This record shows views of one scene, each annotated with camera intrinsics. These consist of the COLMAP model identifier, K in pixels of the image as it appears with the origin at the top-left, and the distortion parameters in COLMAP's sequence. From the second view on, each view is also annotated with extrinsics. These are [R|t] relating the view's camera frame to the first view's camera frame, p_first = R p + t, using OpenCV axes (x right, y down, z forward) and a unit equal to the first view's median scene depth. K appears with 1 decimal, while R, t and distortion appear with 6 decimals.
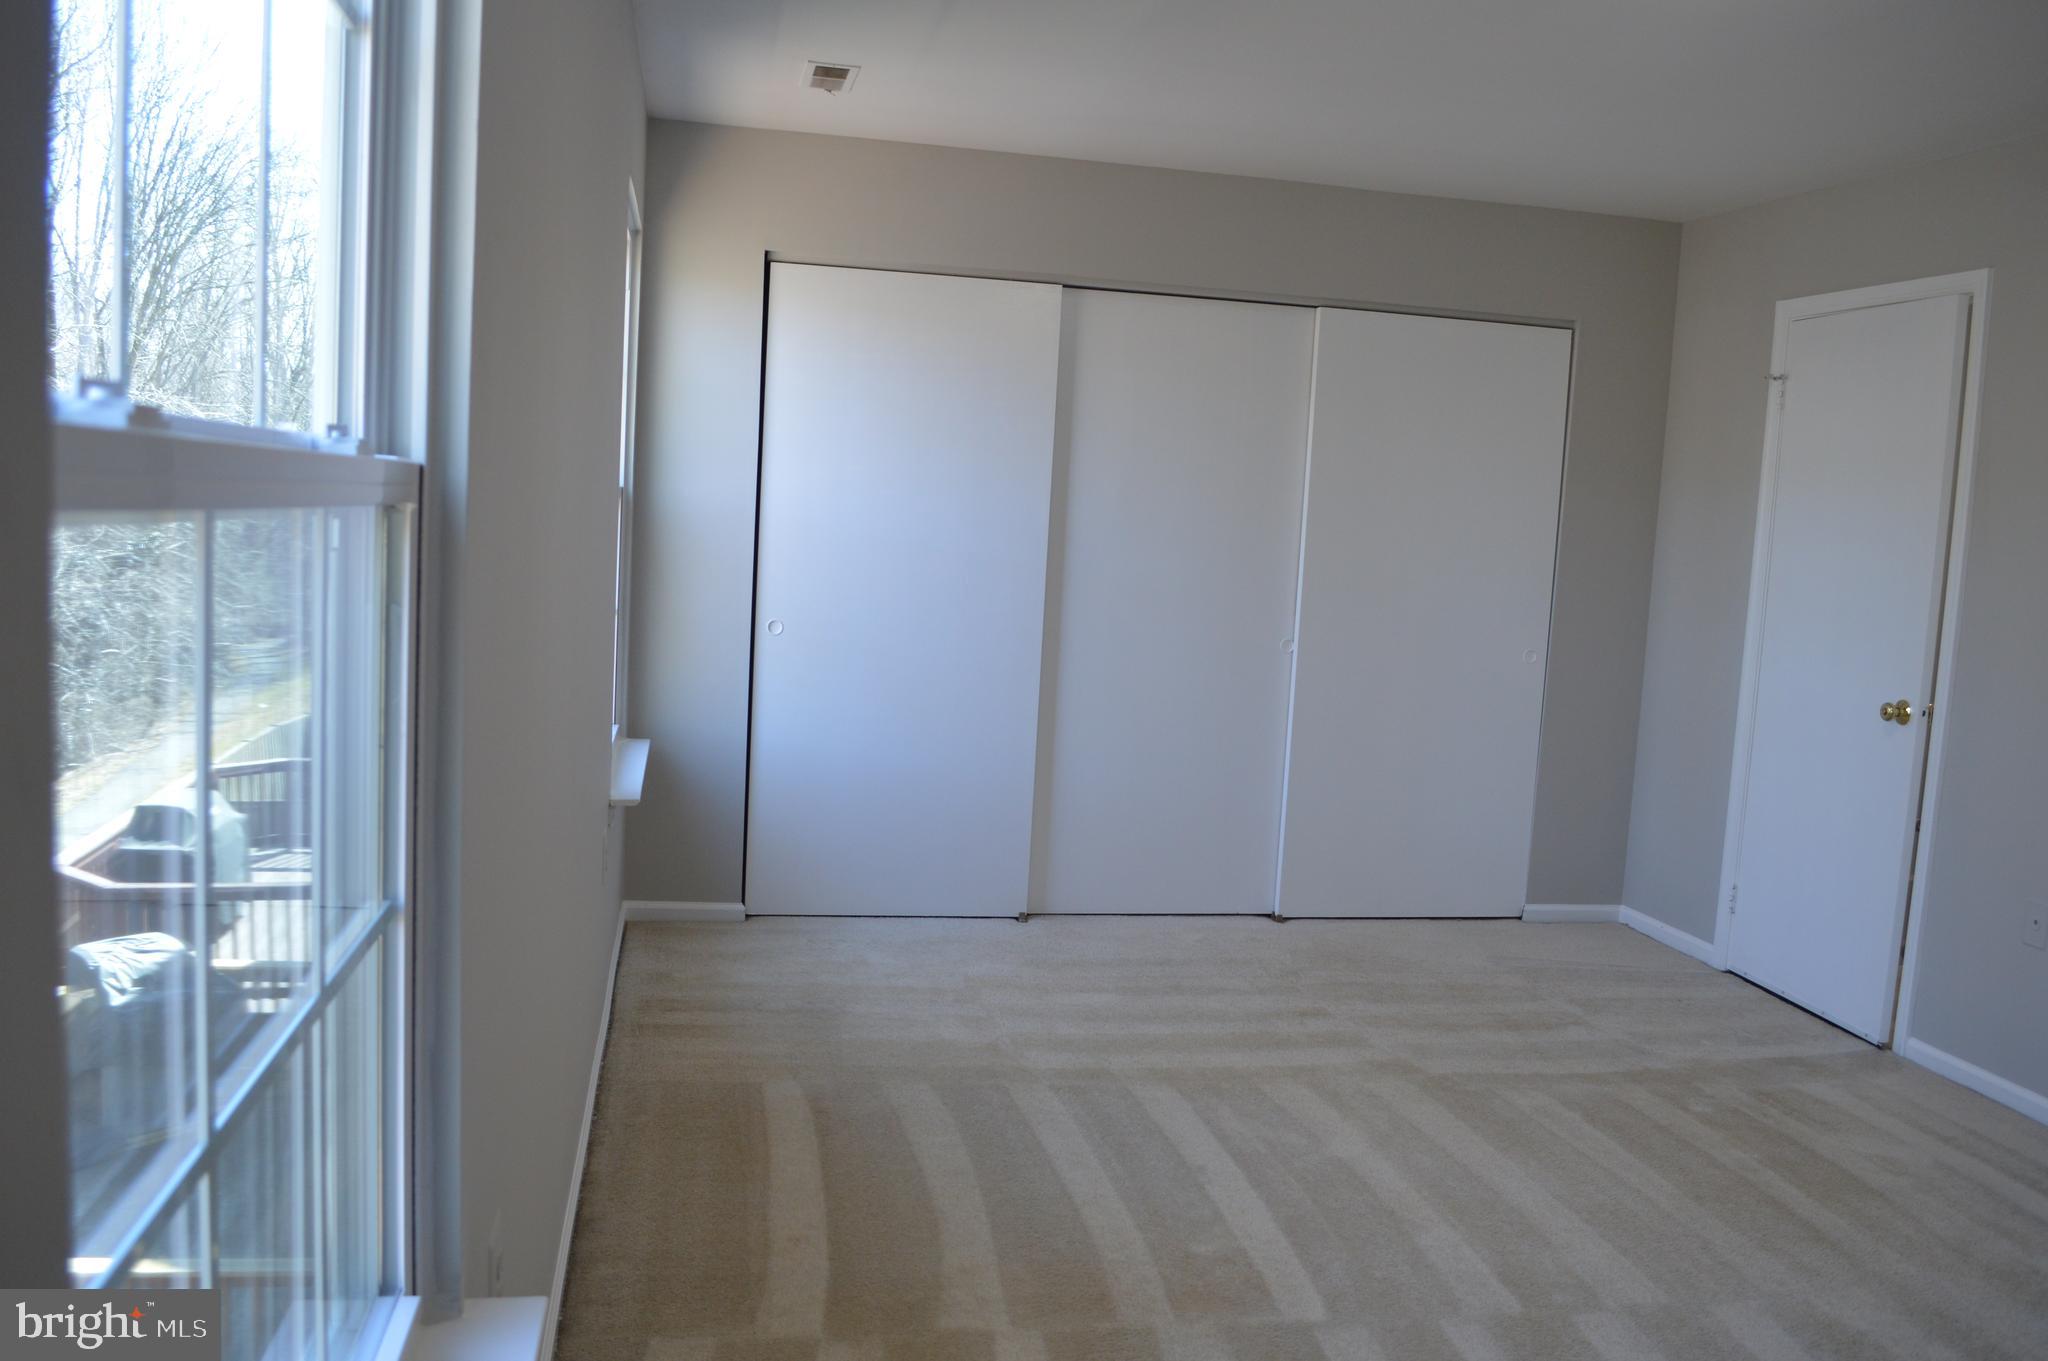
lens RADIAL K [[1645.5, 0, 1017.5], [0, 1645.5, 679.4], [0, 0, 1]] dist [-0.088158, 0.014024]
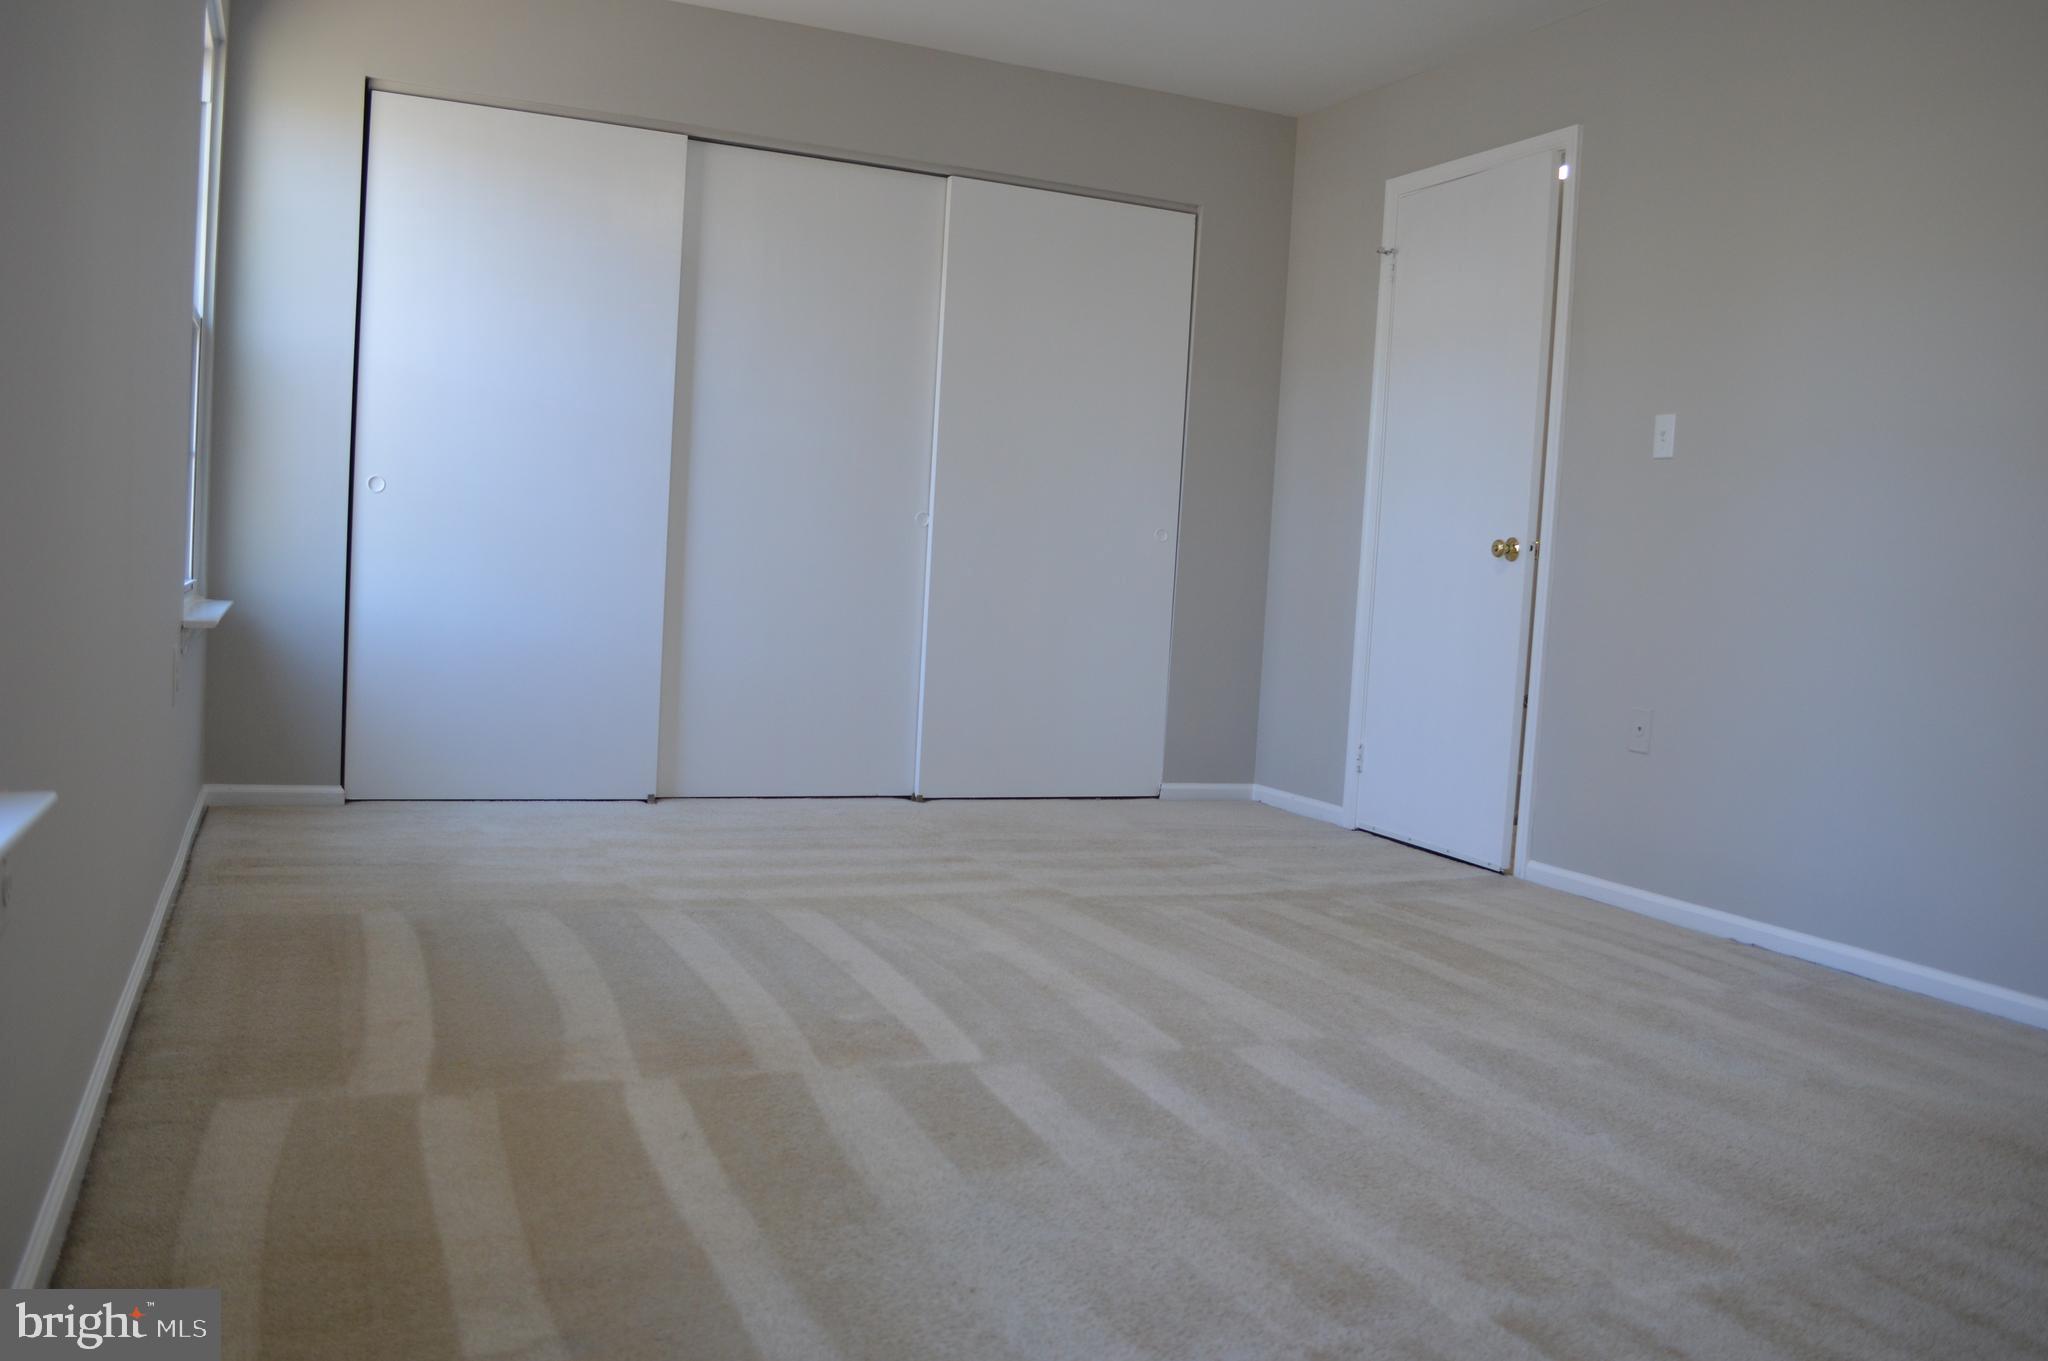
lens RADIAL K [[1645.5, 0, 1029.6], [0, 1645.5, 678.7], [0, 0, 1]] dist [-0.088158, 0.014024]
pose [[0.973622, -0.013532, 0.227765, 0.001545], [0.018773, 0.999606, -0.020860, 0.121564], [-0.227393, 0.024586, 0.973493, 0.036125]]
